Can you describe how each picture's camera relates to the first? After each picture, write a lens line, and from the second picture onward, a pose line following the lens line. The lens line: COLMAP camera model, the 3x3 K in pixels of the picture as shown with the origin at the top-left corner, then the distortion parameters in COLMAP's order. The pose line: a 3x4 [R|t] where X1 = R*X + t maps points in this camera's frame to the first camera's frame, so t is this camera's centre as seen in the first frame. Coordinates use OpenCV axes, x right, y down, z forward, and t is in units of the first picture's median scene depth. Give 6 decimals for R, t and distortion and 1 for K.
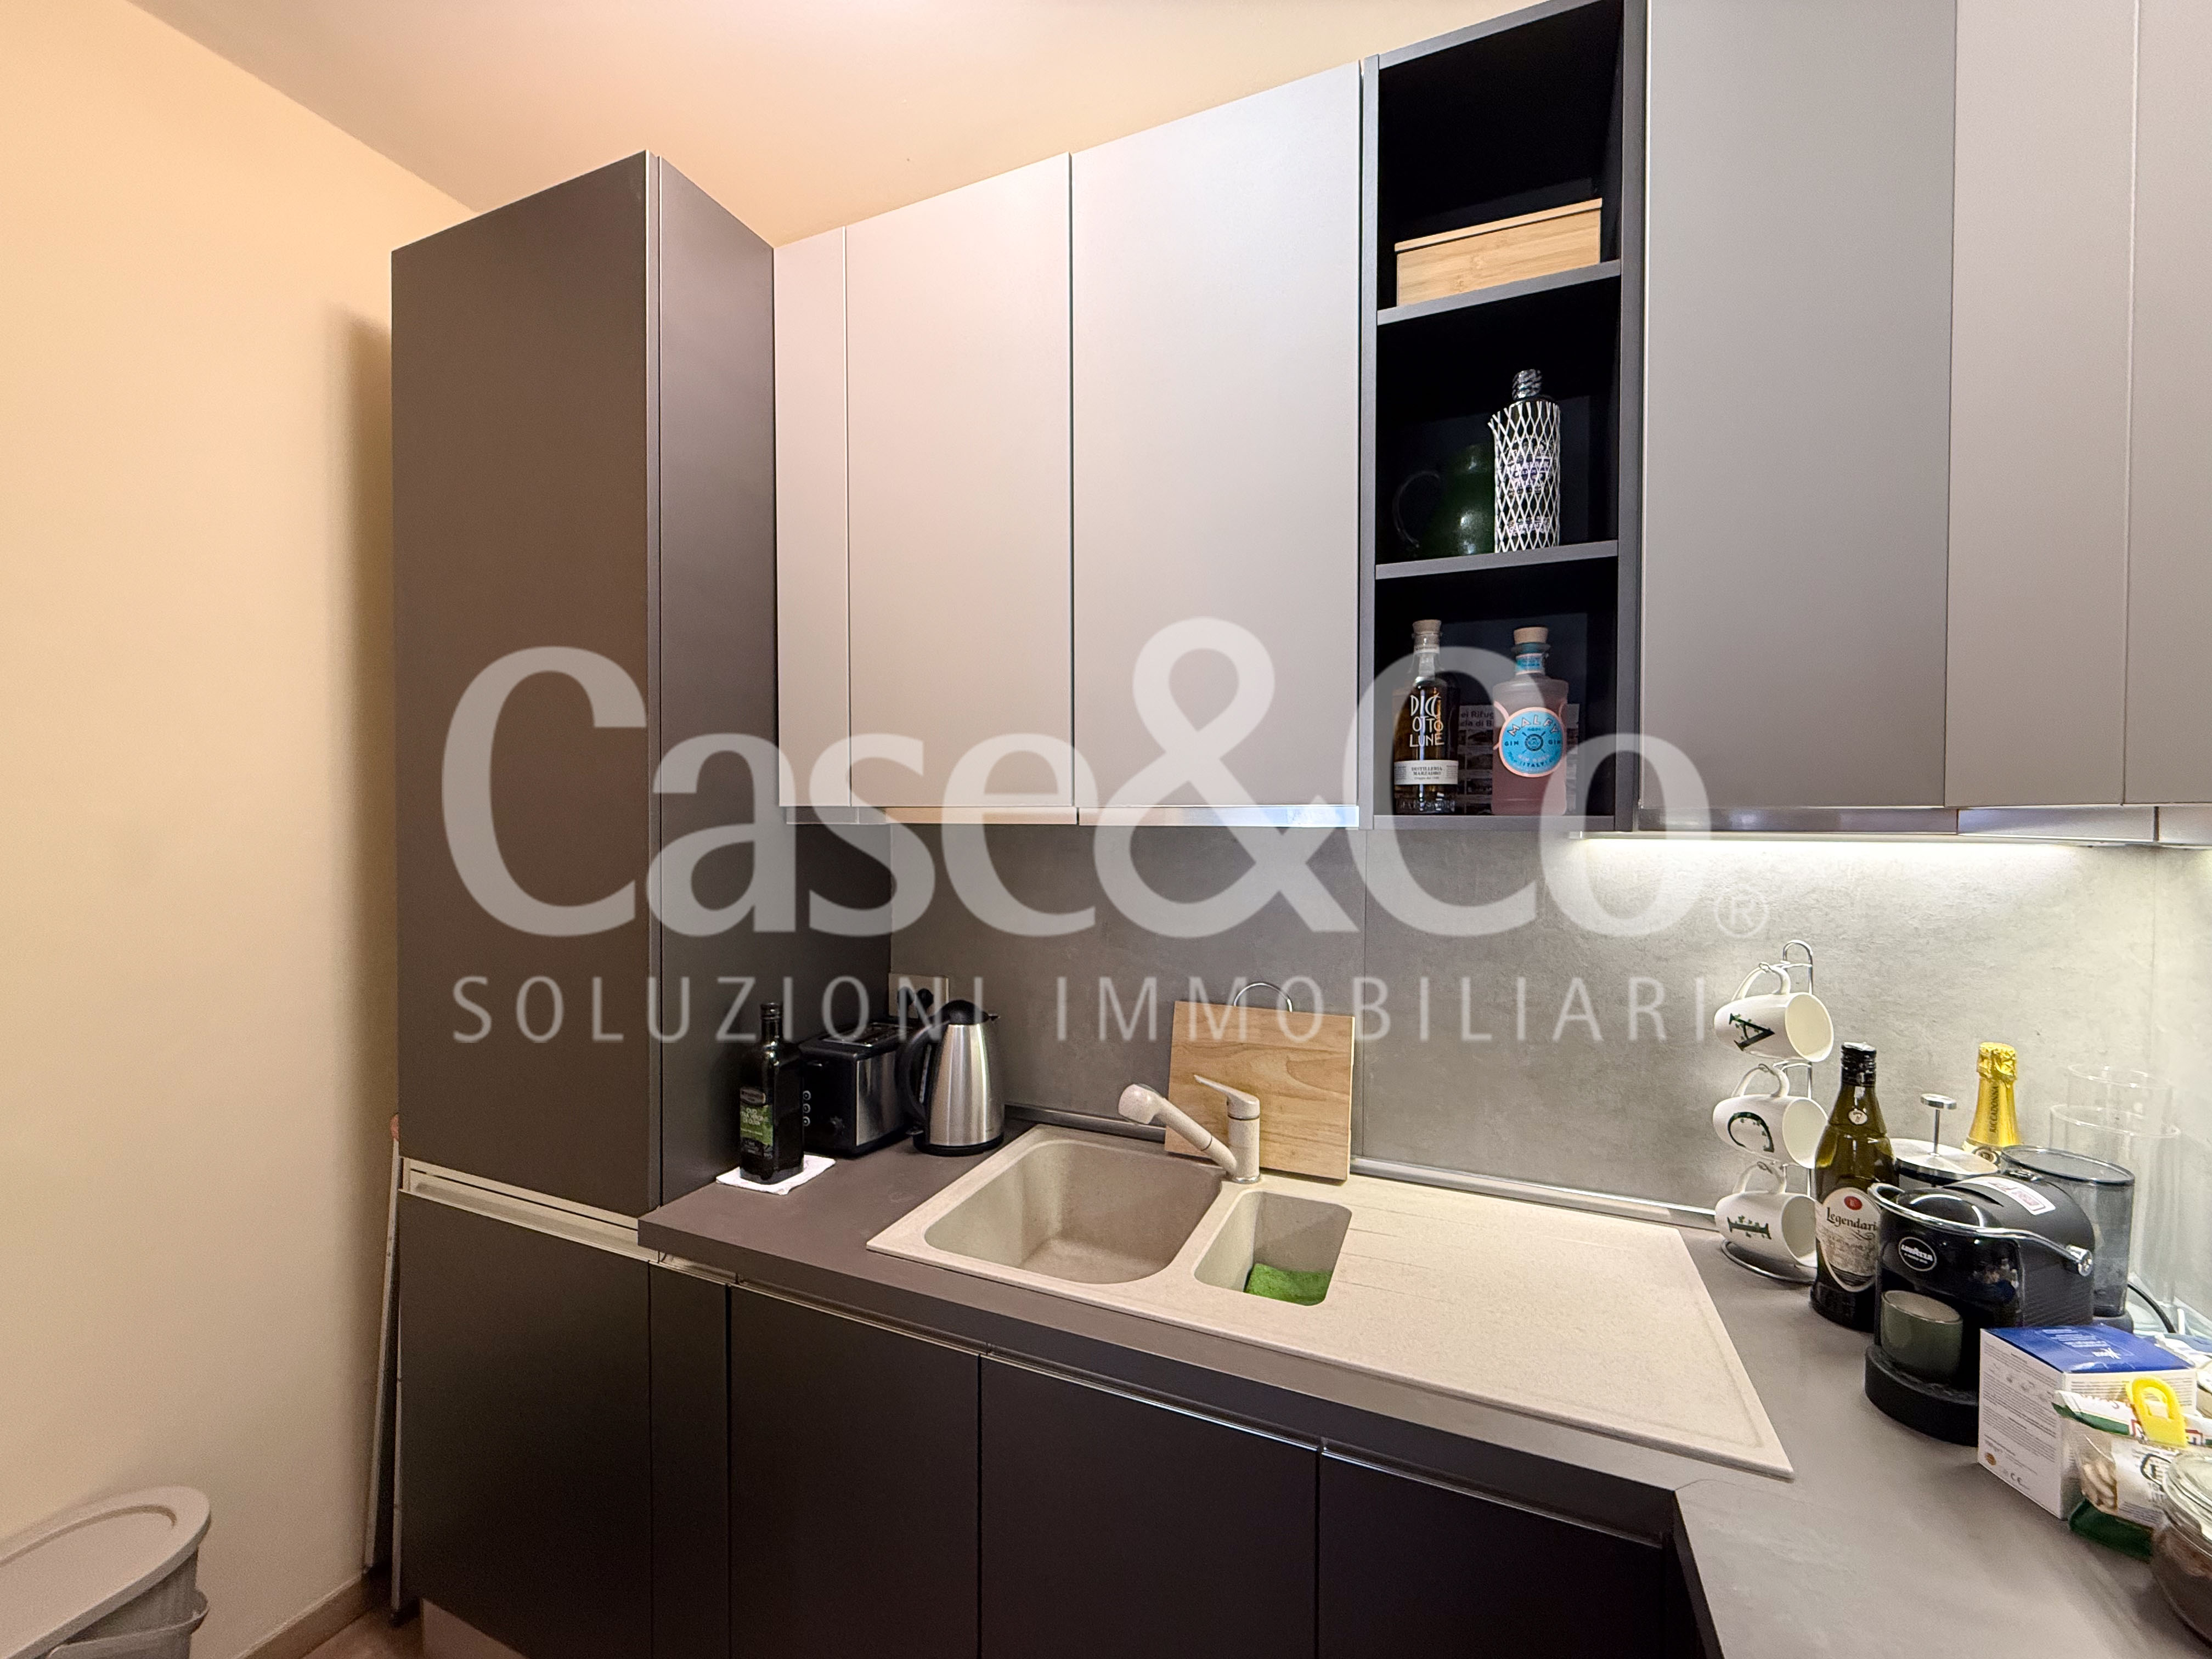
lens RADIAL K [[879.6, 0, 1099.7], [0, 879.6, 834.0], [0, 0, 1]] dist [0.001111, 0.000152]
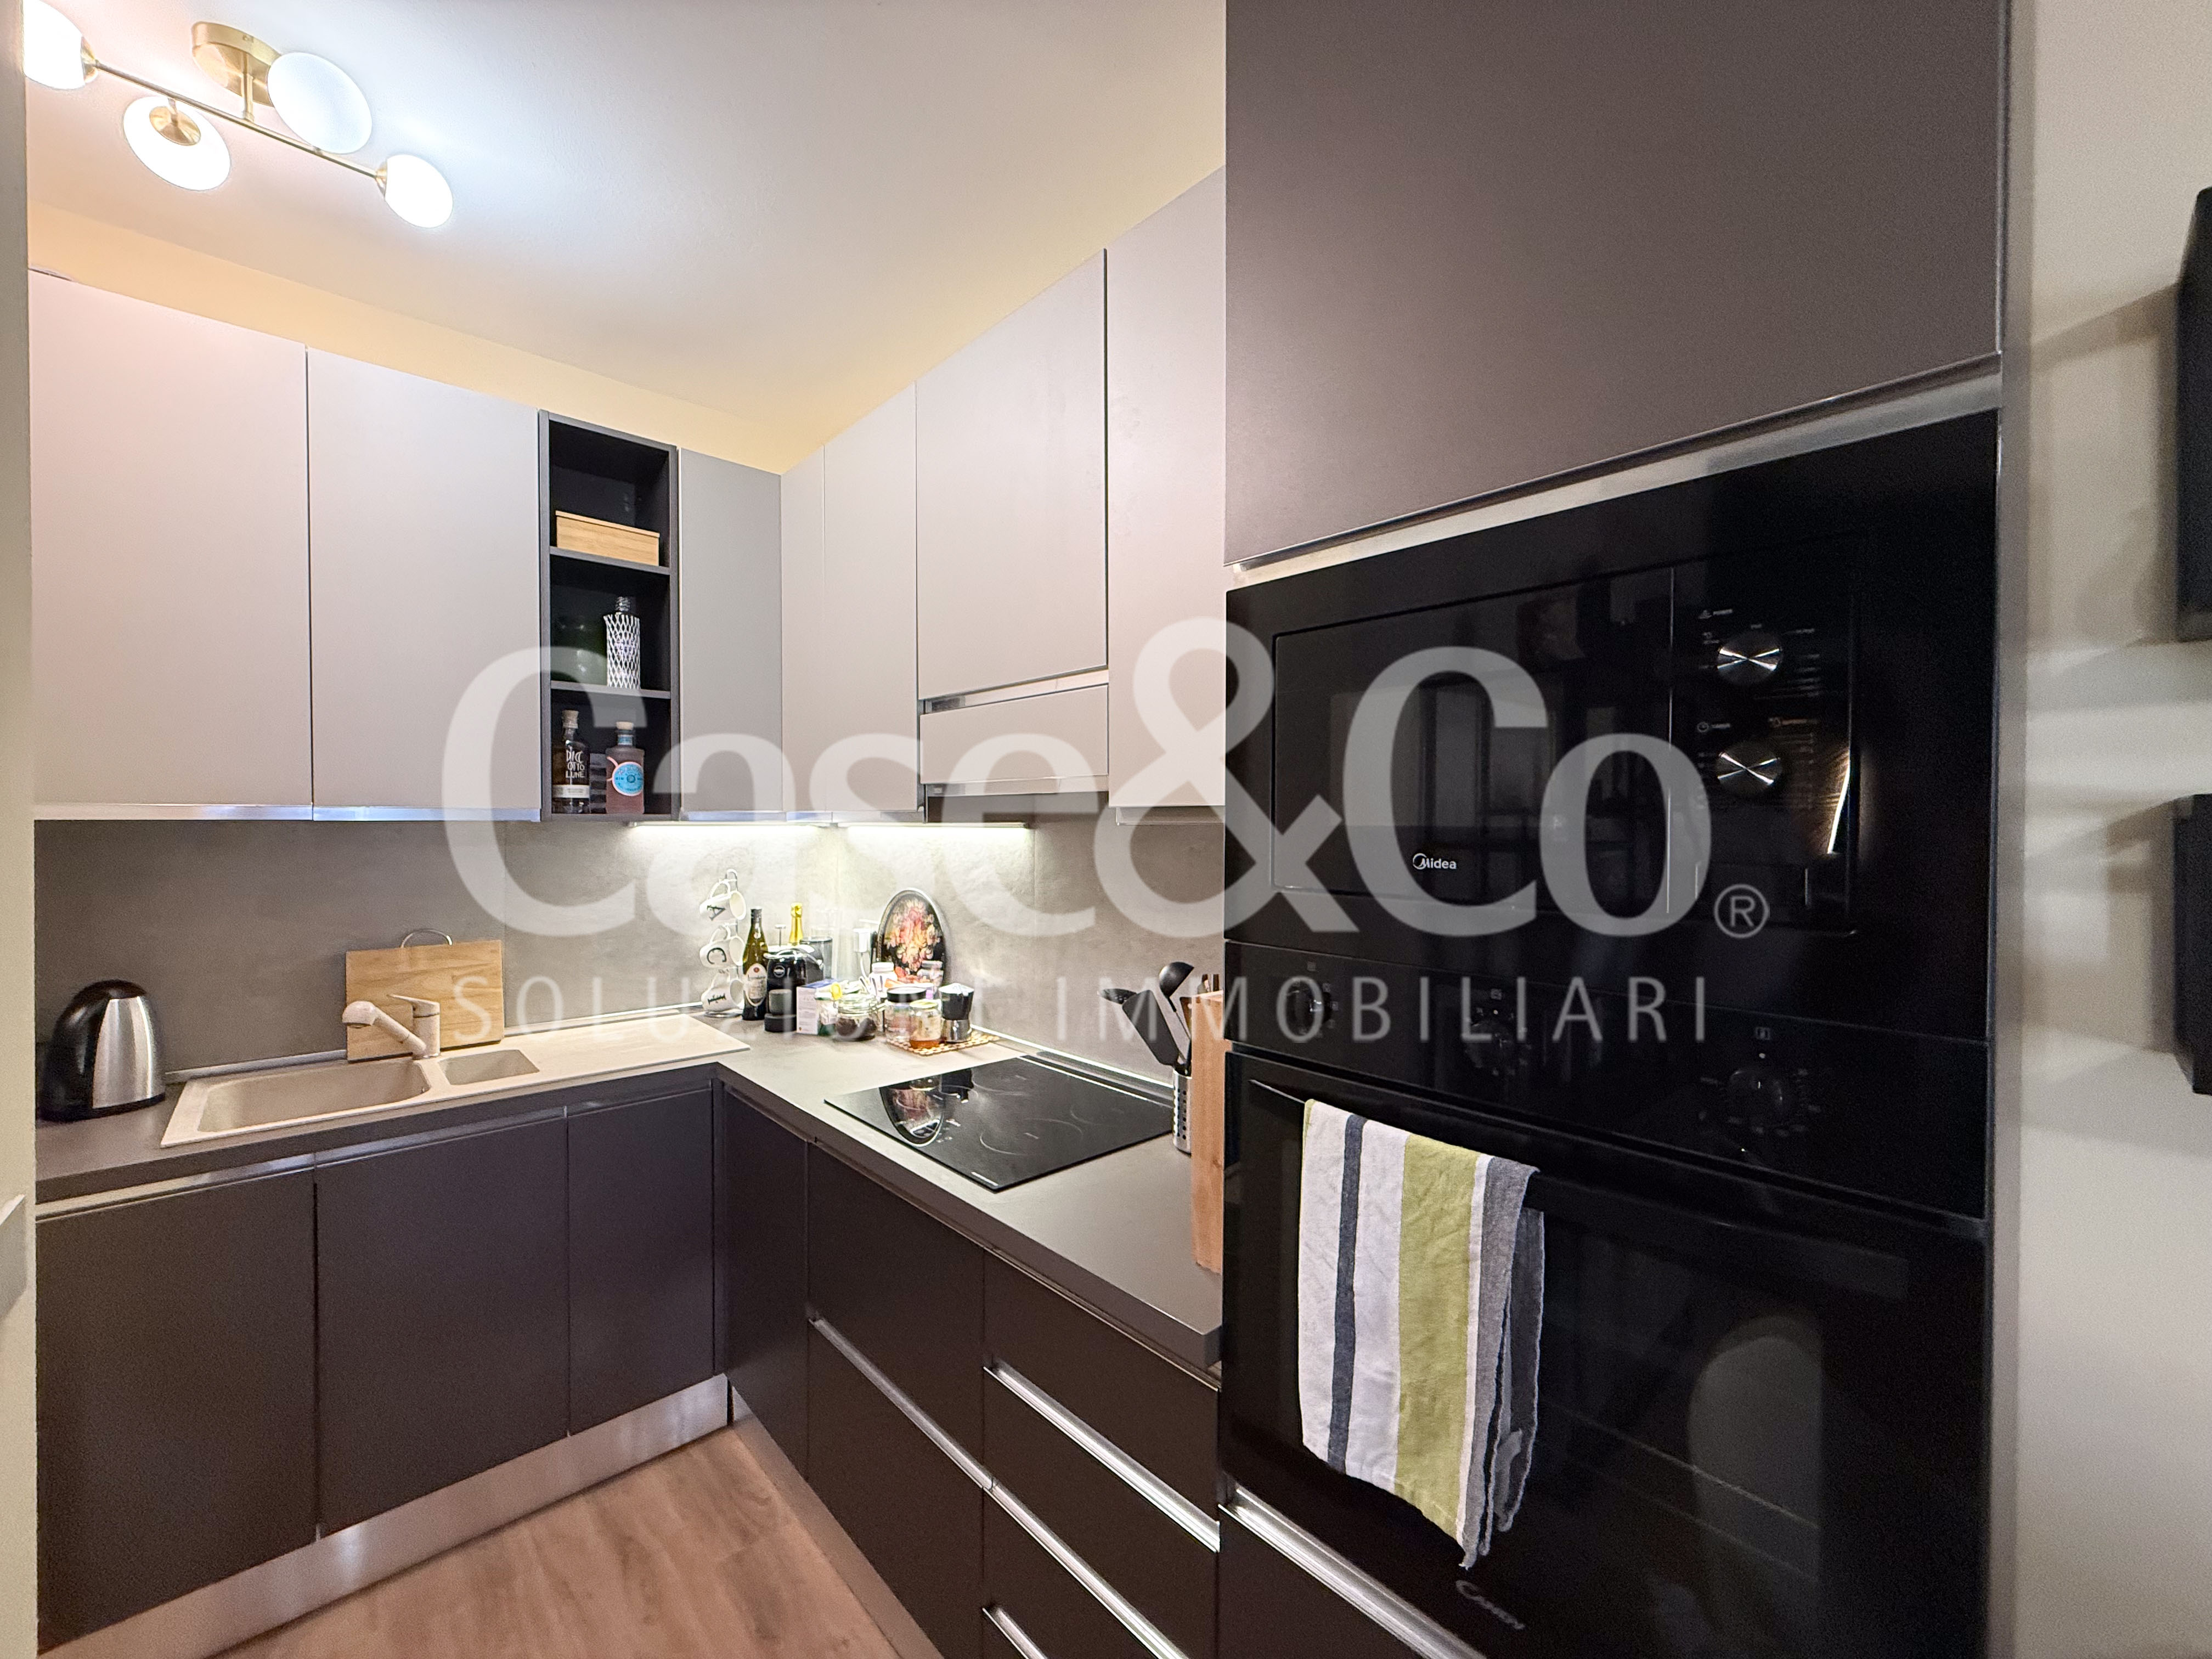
lens RADIAL K [[879.6, 0, 1103.7], [0, 879.6, 831.6], [0, 0, 1]] dist [0.001111, 0.000152]
pose [[0.412381, -0.016102, 0.910869, -0.912155], [0.017305, 0.999802, 0.009839, 0.018596], [-0.910847, 0.011705, 0.412578, -0.844985]]
